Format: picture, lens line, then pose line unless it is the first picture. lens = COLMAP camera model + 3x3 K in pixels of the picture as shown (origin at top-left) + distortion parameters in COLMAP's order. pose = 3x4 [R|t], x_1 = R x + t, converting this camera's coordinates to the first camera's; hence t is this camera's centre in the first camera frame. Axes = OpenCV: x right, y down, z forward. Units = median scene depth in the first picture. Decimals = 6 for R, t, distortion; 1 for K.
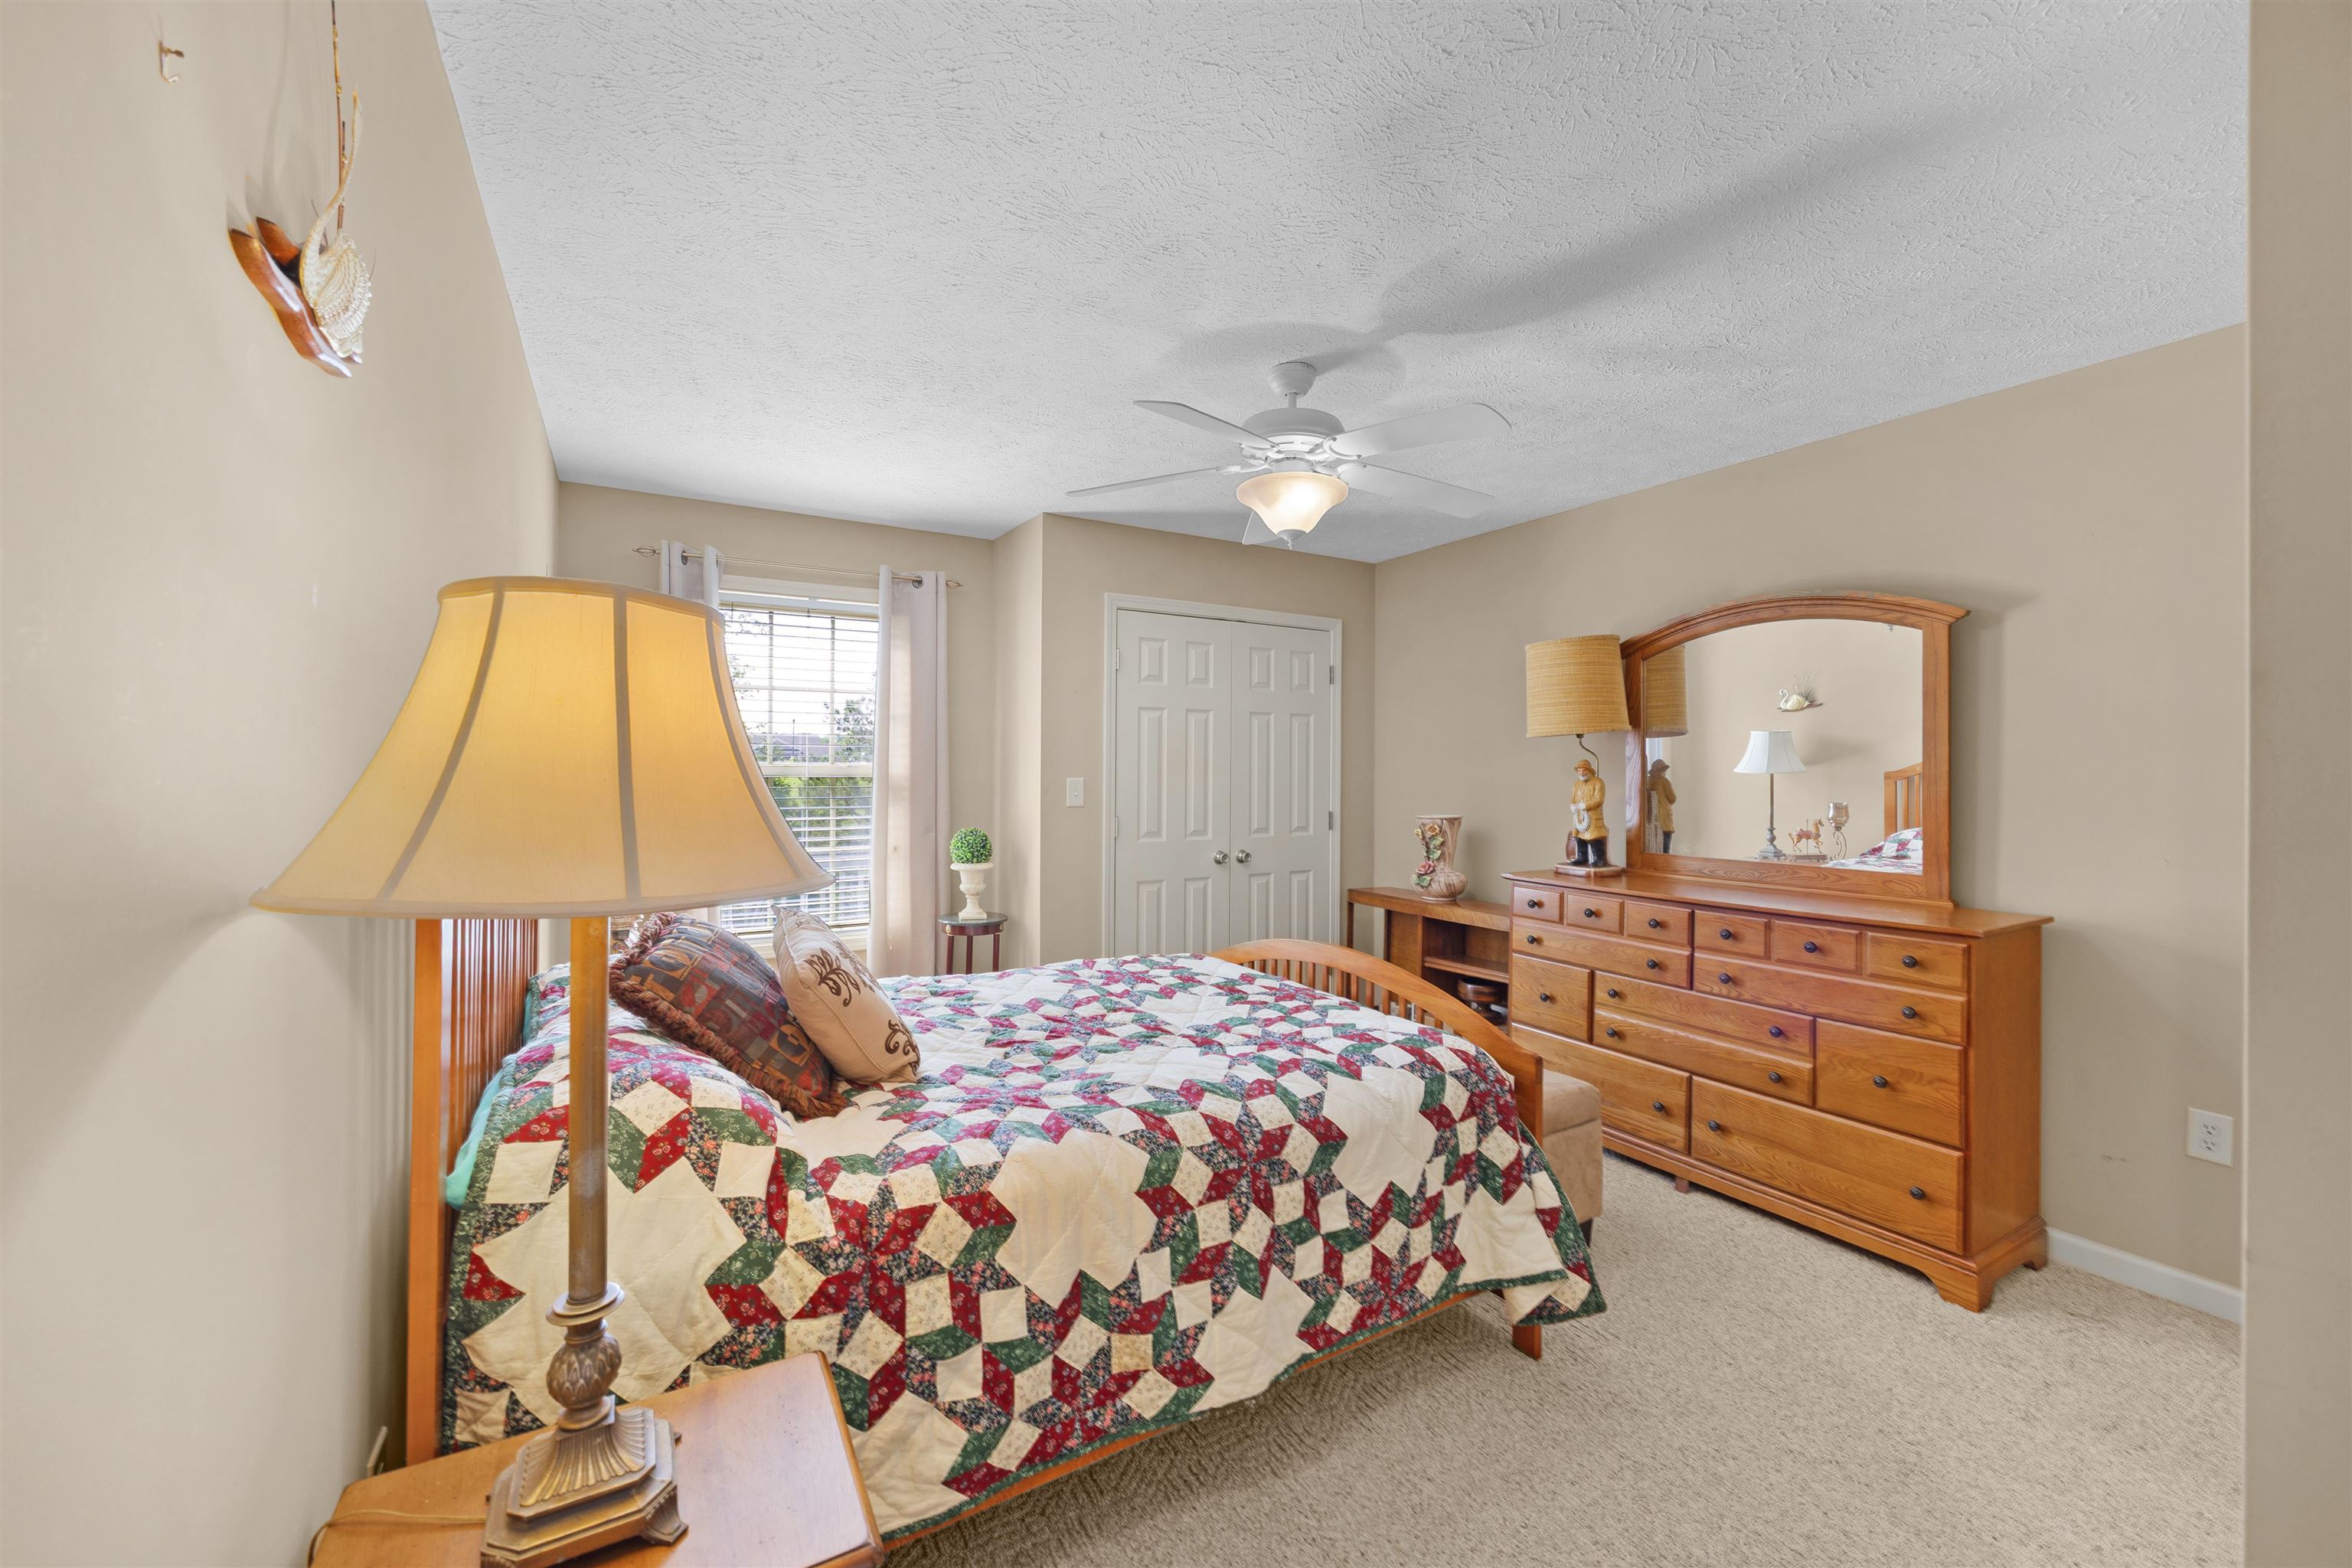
lens RADIAL K [[913.9, 0, 1196.7], [0, 913.9, 770.8], [0, 0, 1]] dist [-0.003071, 0.000024]
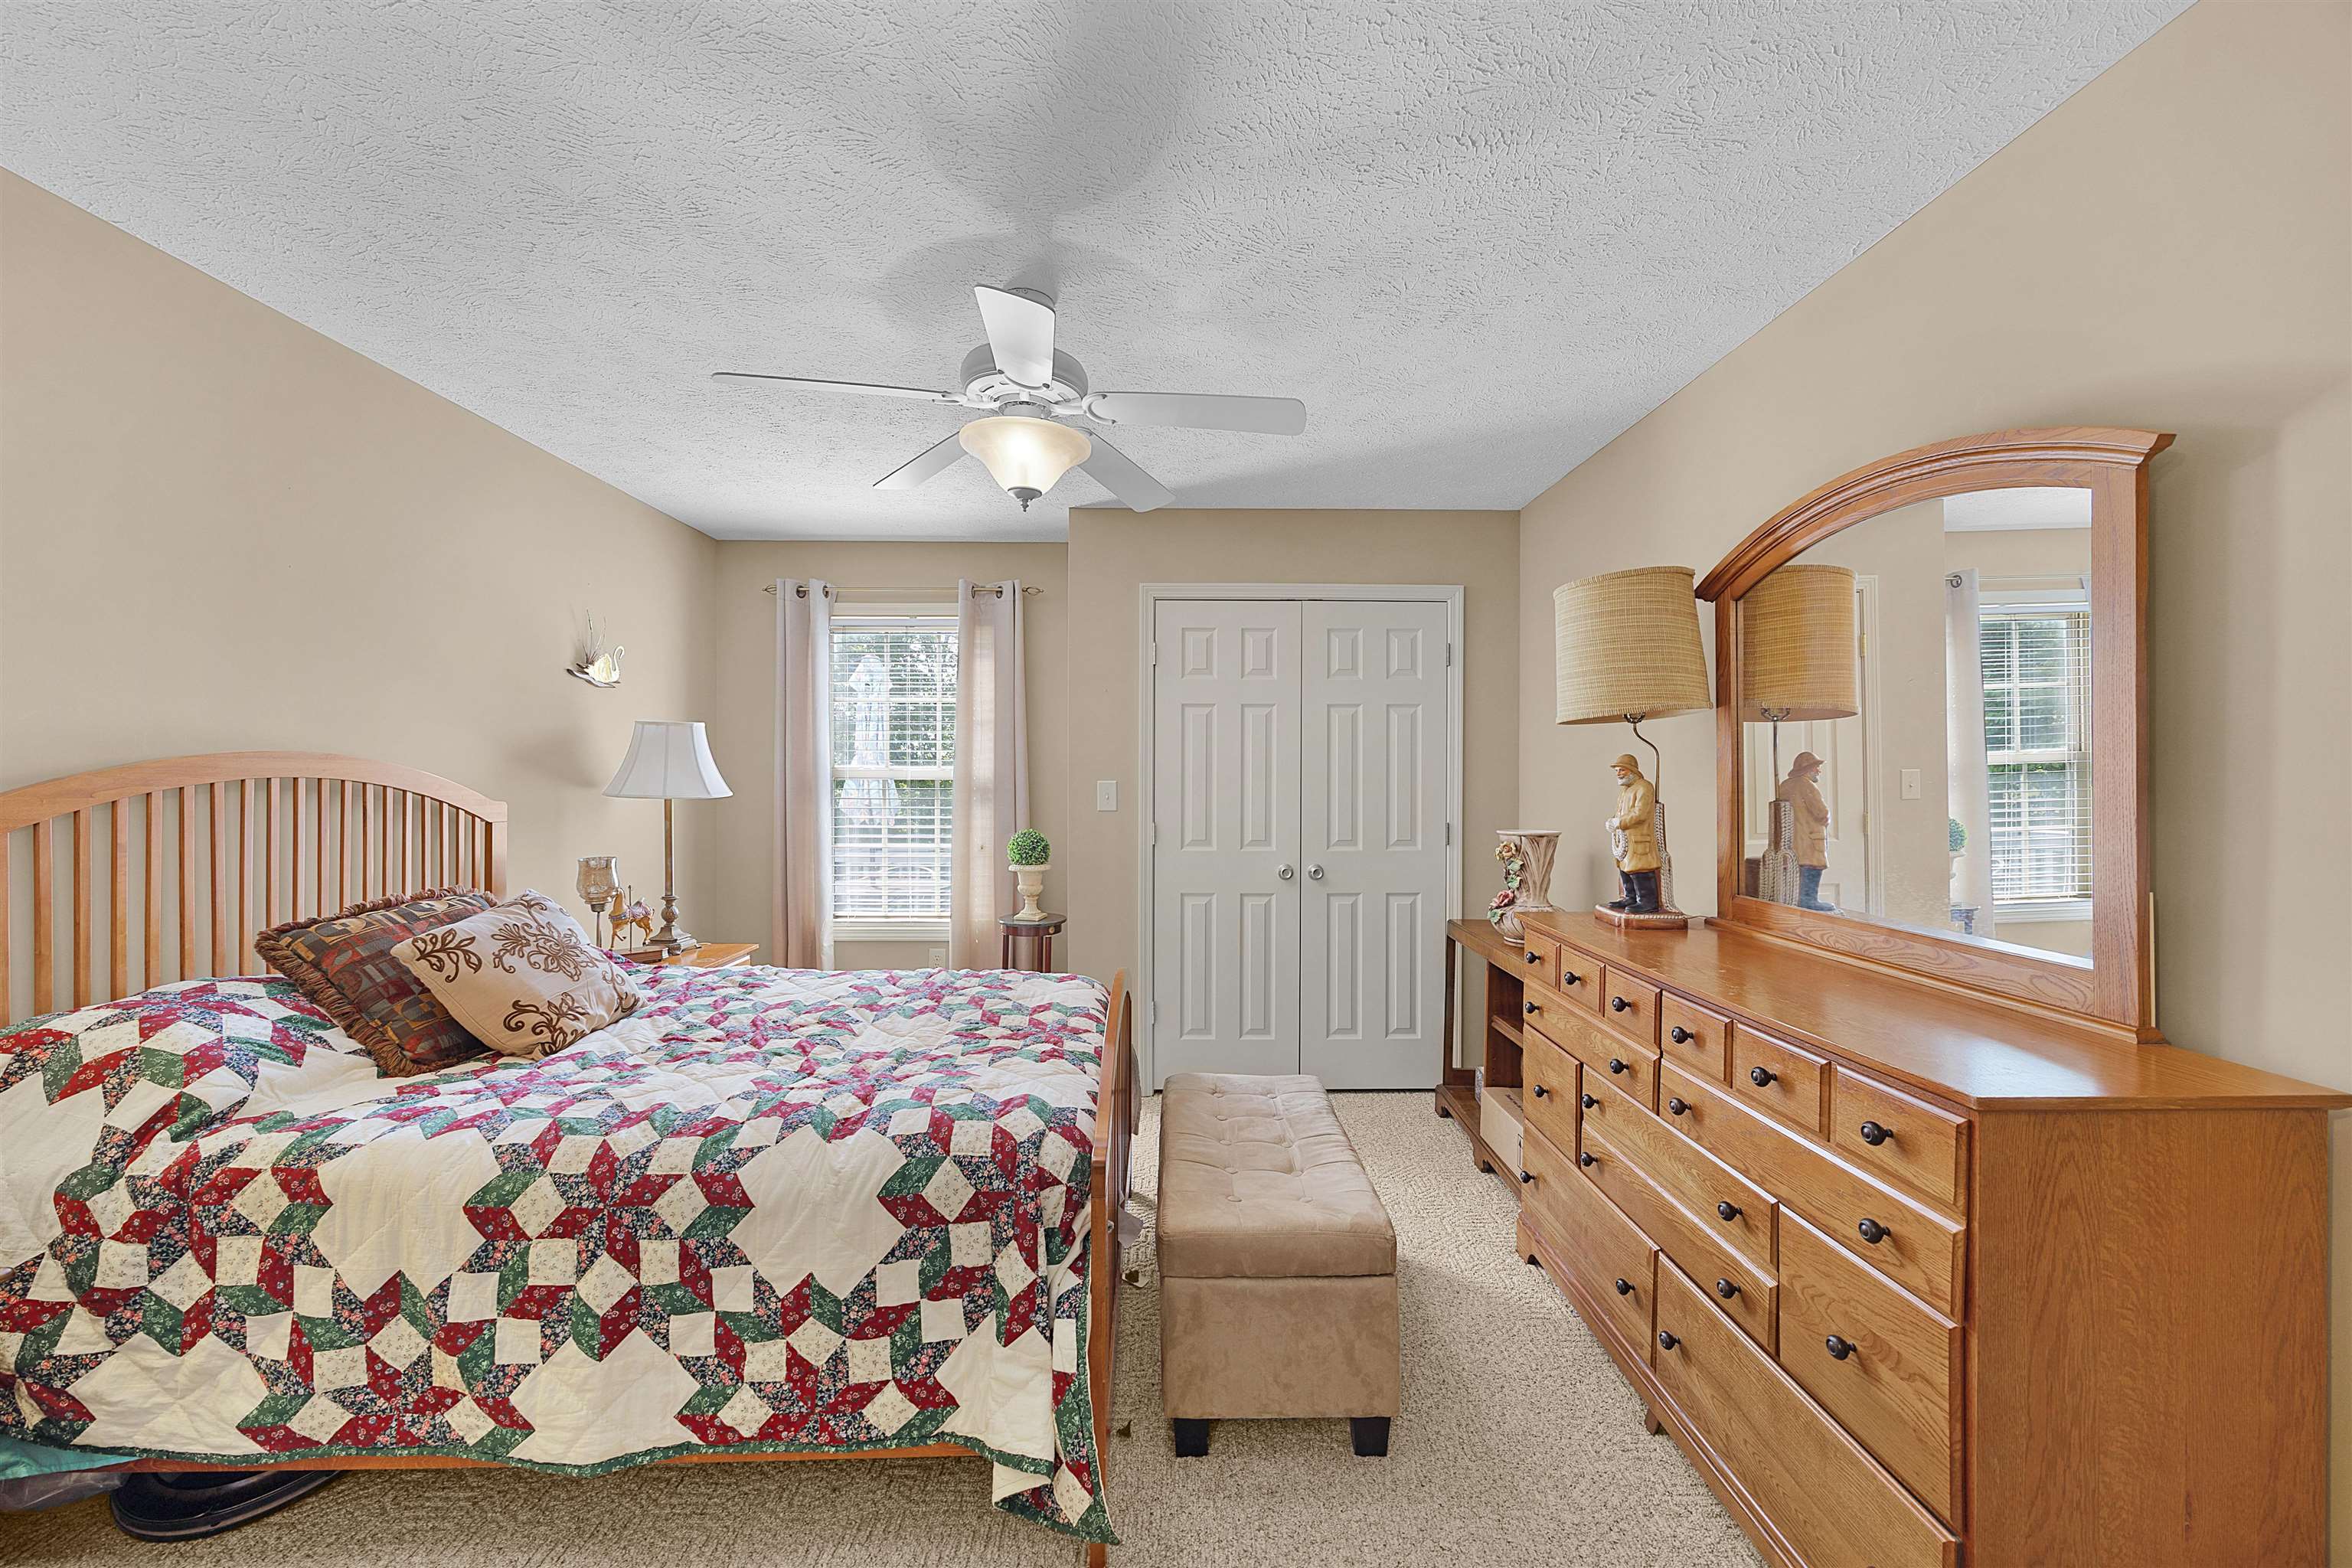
lens RADIAL K [[913.9, 0, 1184.9], [0, 913.9, 778.9], [0, 0, 1]] dist [-0.003071, 0.000024]
pose [[0.868019, 0.000250, -0.496530, 0.957038], [0.001440, 0.999994, 0.003022, 0.007582], [0.496528, -0.003338, 0.868014, 0.485880]]
